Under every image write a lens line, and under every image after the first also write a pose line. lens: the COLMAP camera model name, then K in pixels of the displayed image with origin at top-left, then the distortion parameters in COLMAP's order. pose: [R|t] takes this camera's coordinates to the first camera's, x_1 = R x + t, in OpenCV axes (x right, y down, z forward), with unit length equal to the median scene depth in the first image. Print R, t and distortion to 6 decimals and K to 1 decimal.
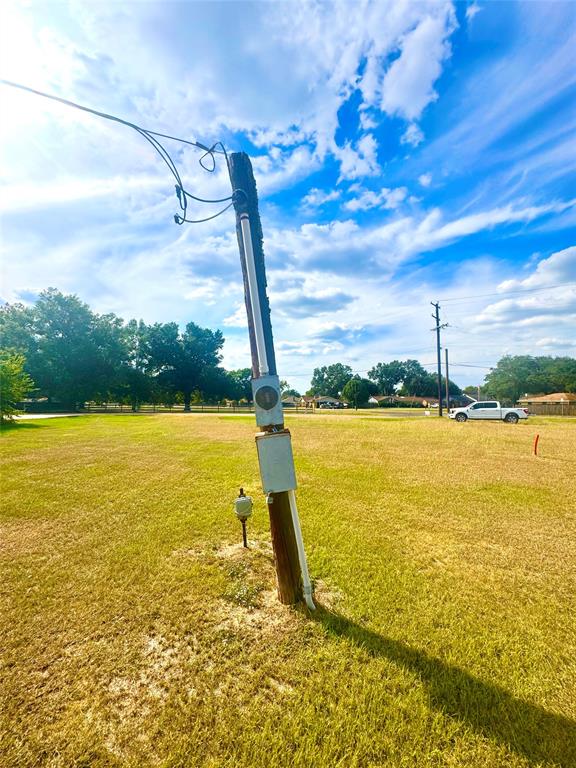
lens RADIAL K [[300.6, 0, 287.5], [0, 300.6, 384.6], [0, 0, 1]] dist [-0.005773, -0.000415]
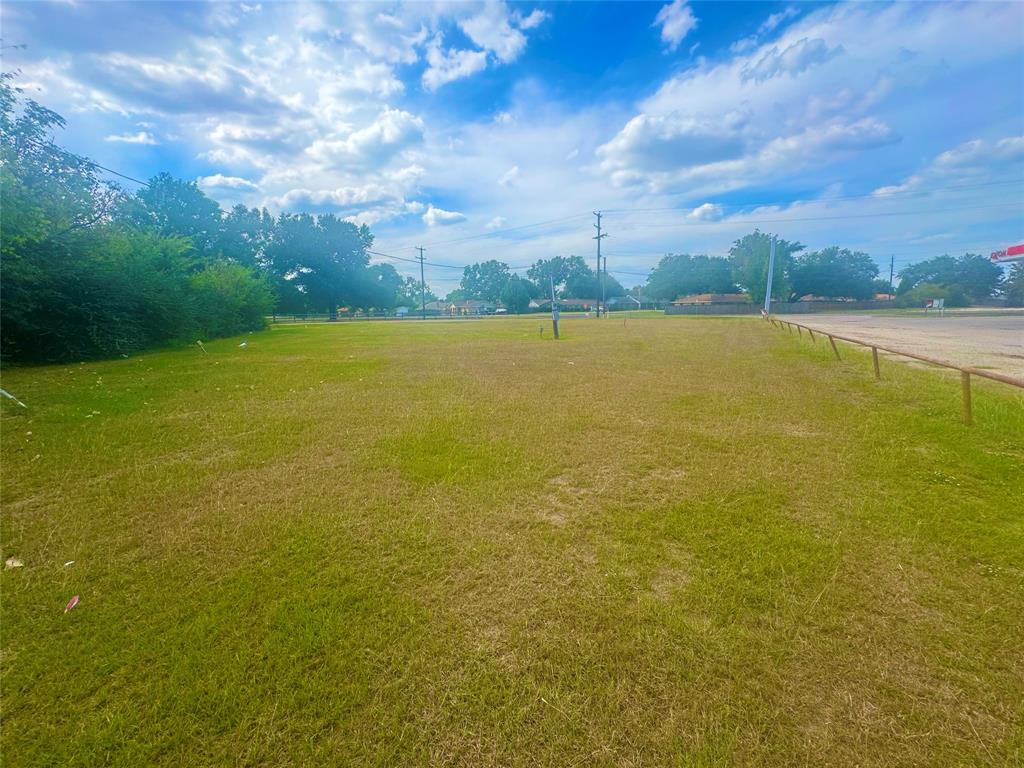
lens RADIAL K [[400.8, 0, 516.7], [0, 400.8, 373.9], [0, 0, 1]] dist [-0.005773, -0.000415]
pose [[0.968598, -0.061664, 0.240866, -0.052442], [0.007258, 0.975357, 0.220514, -0.007063], [-0.248528, -0.211841, 0.945176, -0.126040]]
